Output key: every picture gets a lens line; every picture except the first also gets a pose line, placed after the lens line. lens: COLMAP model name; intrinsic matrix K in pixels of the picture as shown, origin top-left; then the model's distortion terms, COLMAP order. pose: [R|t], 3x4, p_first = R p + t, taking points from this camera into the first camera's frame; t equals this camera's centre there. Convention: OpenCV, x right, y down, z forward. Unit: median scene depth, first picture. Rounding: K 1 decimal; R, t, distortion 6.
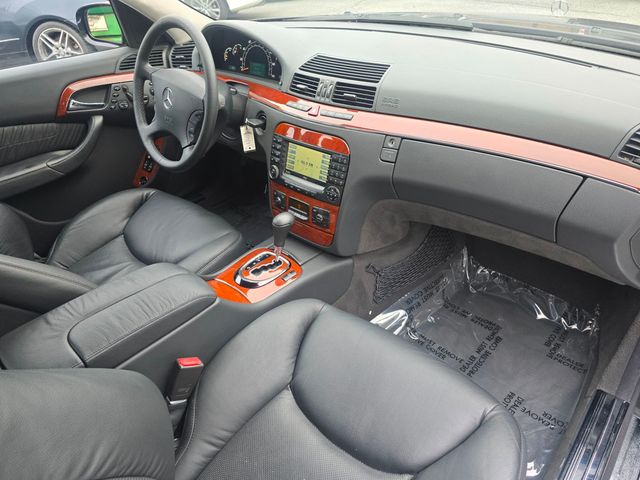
lens RADIAL K [[424.0, 0, 319.5], [0, 424.0, 253.4], [0, 0, 1]] dist [0.072852, -0.063072]
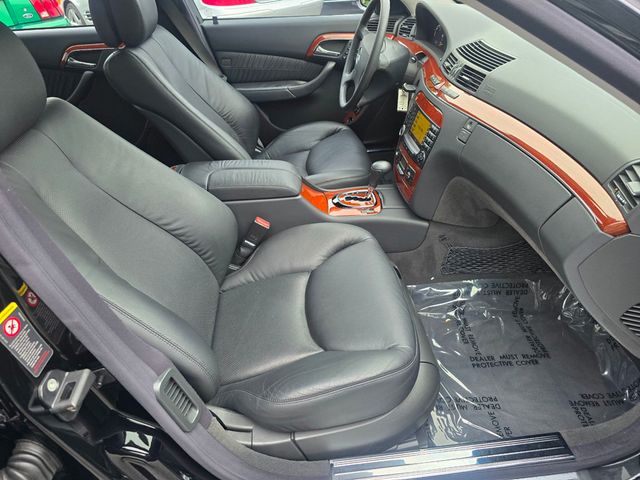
lens RADIAL K [[424.0, 0, 319.5], [0, 424.0, 253.4], [0, 0, 1]] dist [0.072852, -0.063072]
pose [[0.728398, 0.429043, -0.534189, 0.489629], [-0.401403, 0.899073, 0.174768, 0.003868], [0.555258, 0.087124, 0.827102, -0.096023]]
